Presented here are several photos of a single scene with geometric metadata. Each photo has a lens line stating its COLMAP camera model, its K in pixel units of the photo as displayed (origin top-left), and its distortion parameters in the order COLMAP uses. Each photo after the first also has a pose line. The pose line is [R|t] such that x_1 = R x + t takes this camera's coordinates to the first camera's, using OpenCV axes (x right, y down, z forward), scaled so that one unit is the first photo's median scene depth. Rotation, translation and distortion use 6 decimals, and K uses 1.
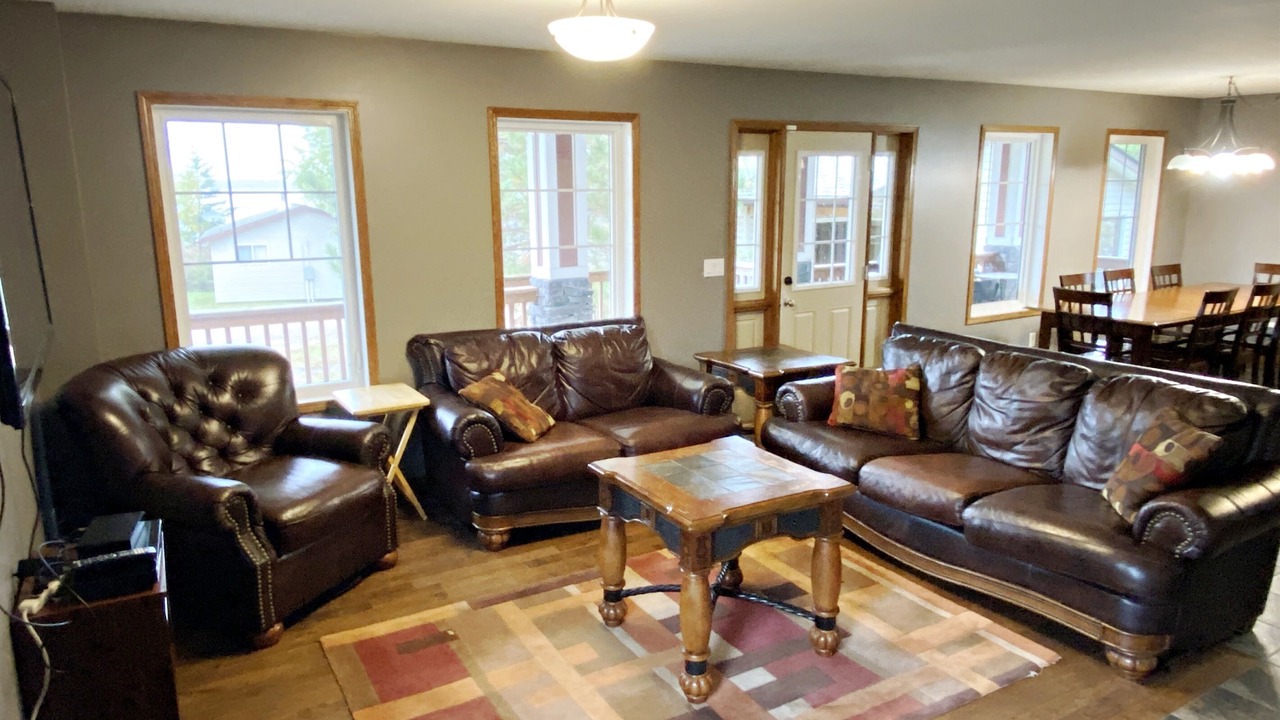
lens RADIAL K [[994.2, 0, 644.2], [0, 994.2, 347.5], [0, 0, 1]] dist [0.081024, -0.130058]
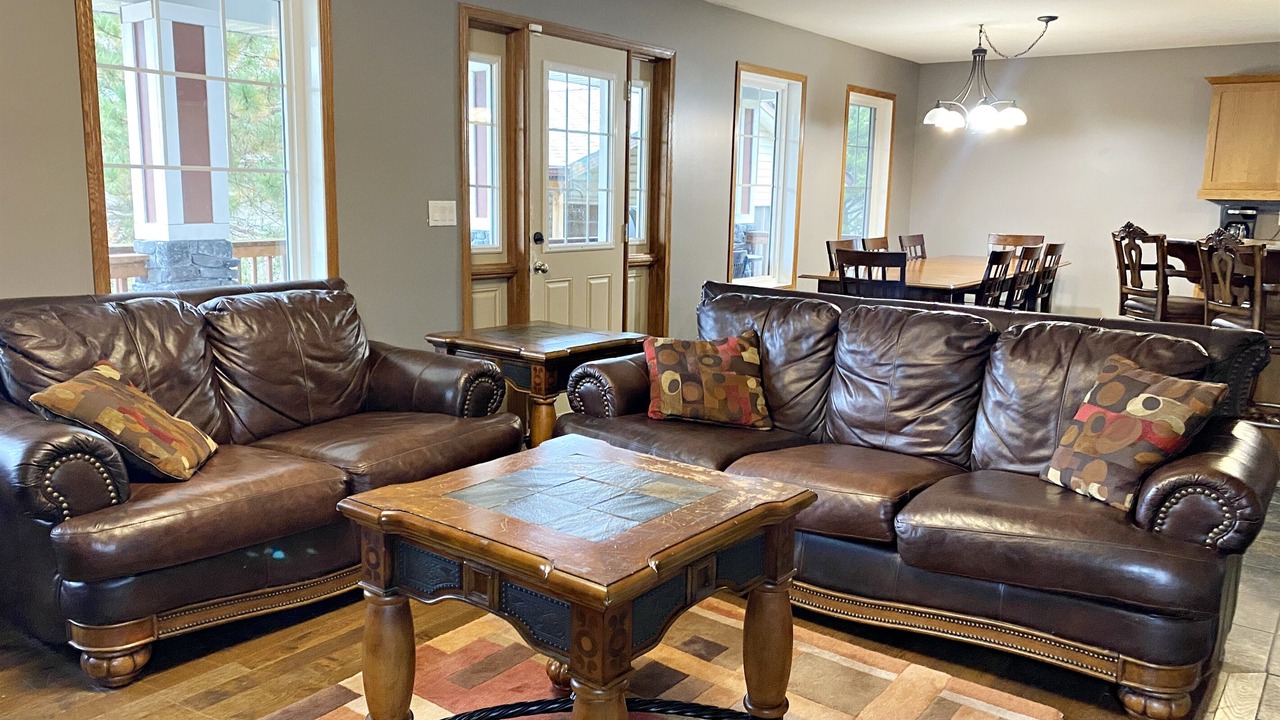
lens RADIAL K [[994.2, 0, 644.2], [0, 994.2, 347.5], [0, 0, 1]] dist [0.081024, -0.130058]
pose [[0.920392, -0.034572, 0.389466, -0.088343], [0.049729, 0.998345, -0.028898, 0.047502], [-0.387822, 0.045965, 0.920587, 0.358483]]
